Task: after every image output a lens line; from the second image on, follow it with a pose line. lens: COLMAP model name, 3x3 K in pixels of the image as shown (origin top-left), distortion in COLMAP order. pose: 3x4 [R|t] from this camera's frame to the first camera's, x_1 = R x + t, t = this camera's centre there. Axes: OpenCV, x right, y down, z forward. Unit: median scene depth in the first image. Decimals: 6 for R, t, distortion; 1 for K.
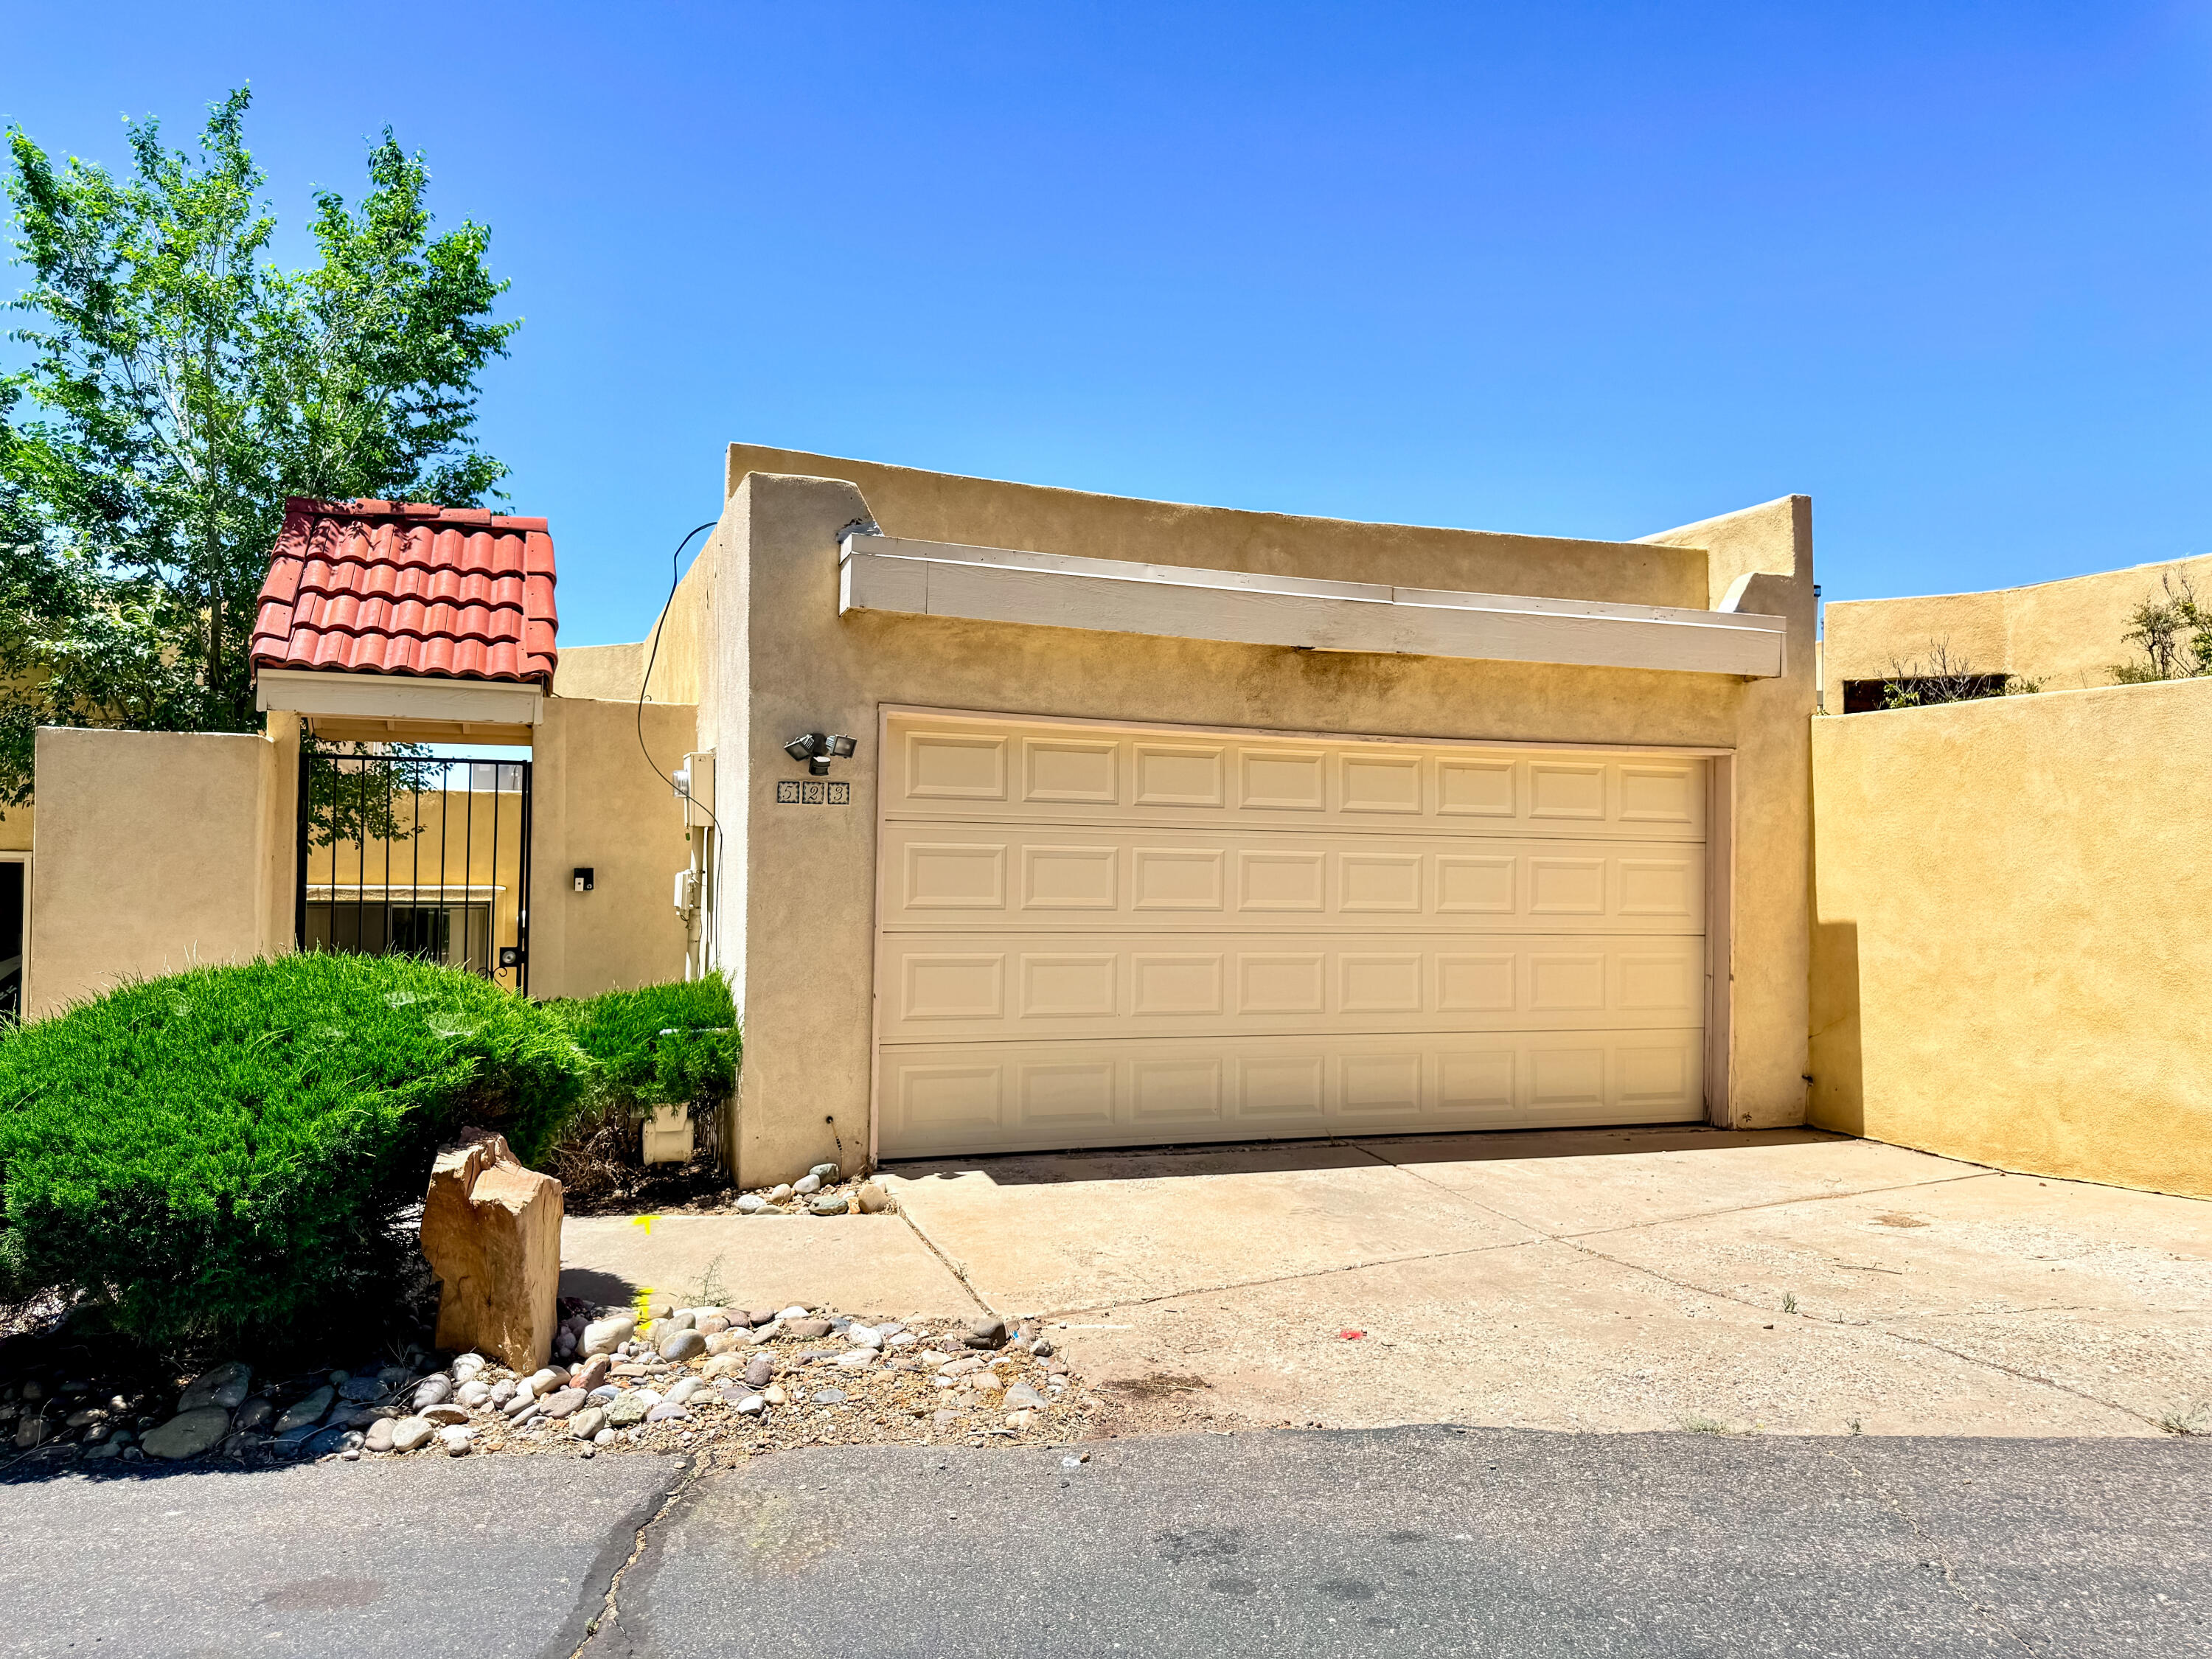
lens RADIAL K [[1523.5, 0, 1119.9], [0, 1523.5, 832.8], [0, 0, 1]] dist [0.037652, -0.005690]
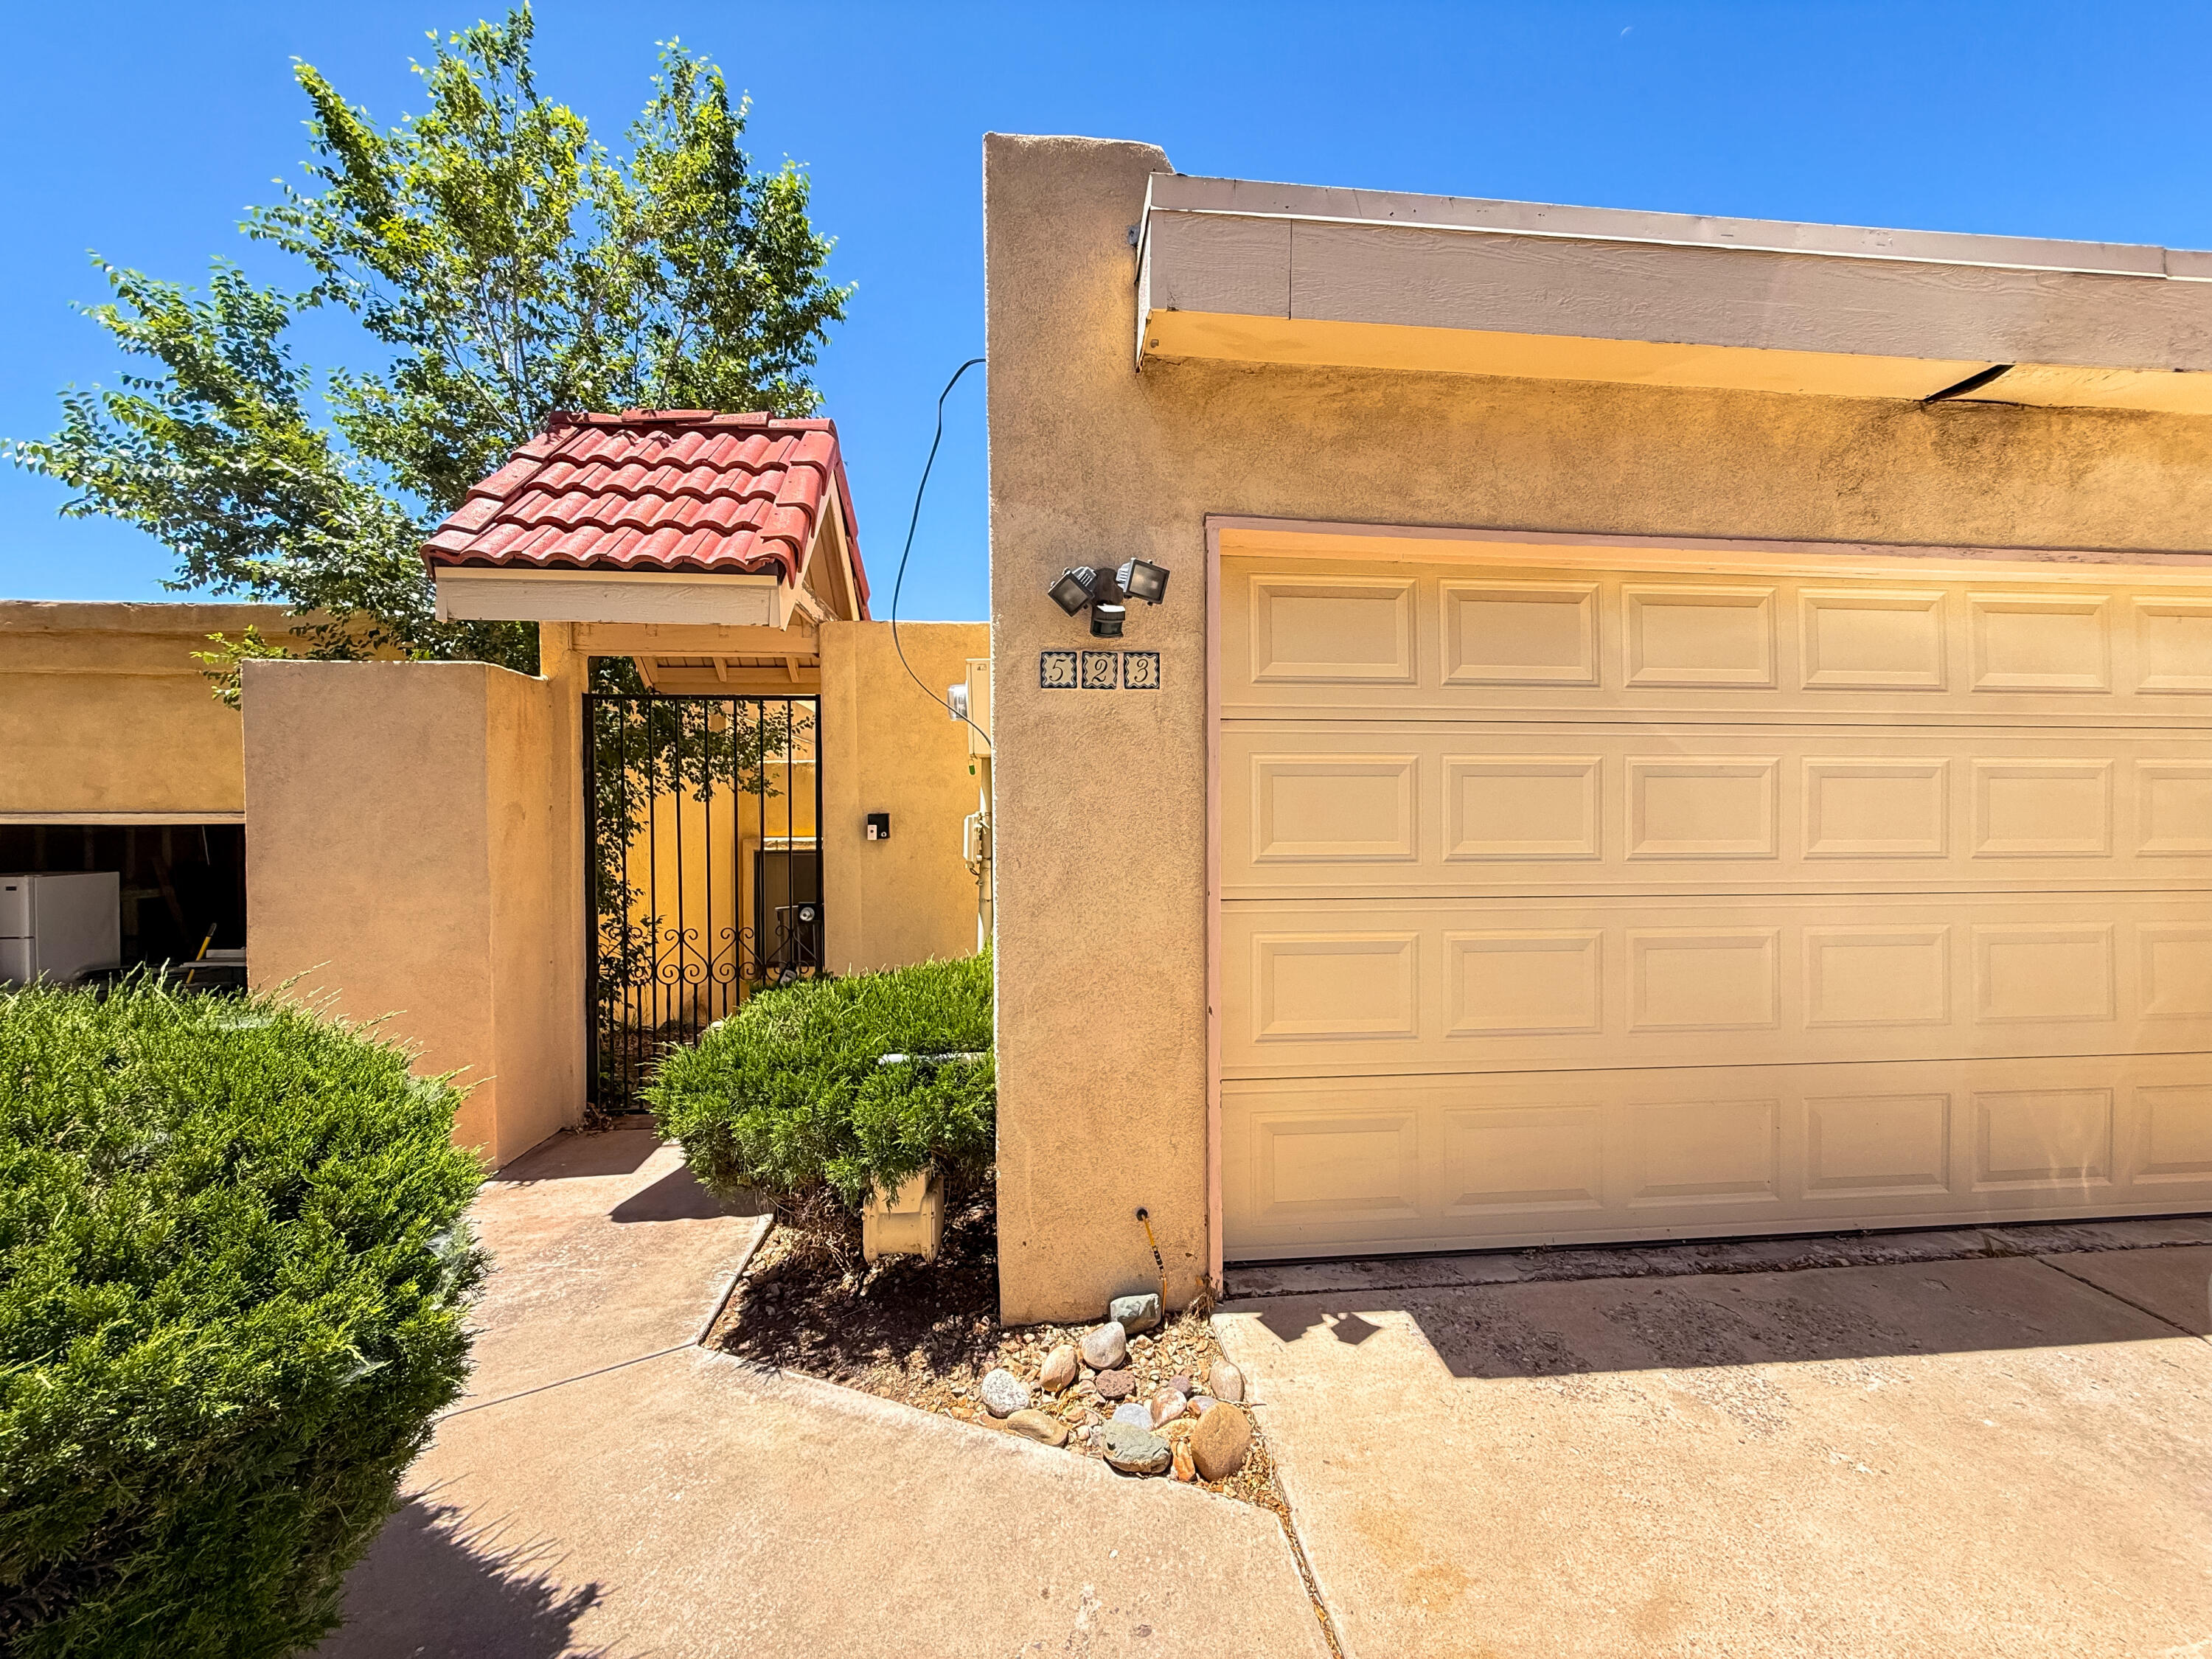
lens RADIAL K [[882.9, 0, 1121.2], [0, 882.9, 820.5], [0, 0, 1]] dist [0.026318, 0.000026]
pose [[0.966648, -0.020238, -0.255309, -0.102614], [0.025285, 0.999544, 0.016500, 0.025846], [0.254859, -0.022405, 0.966719, 0.644350]]
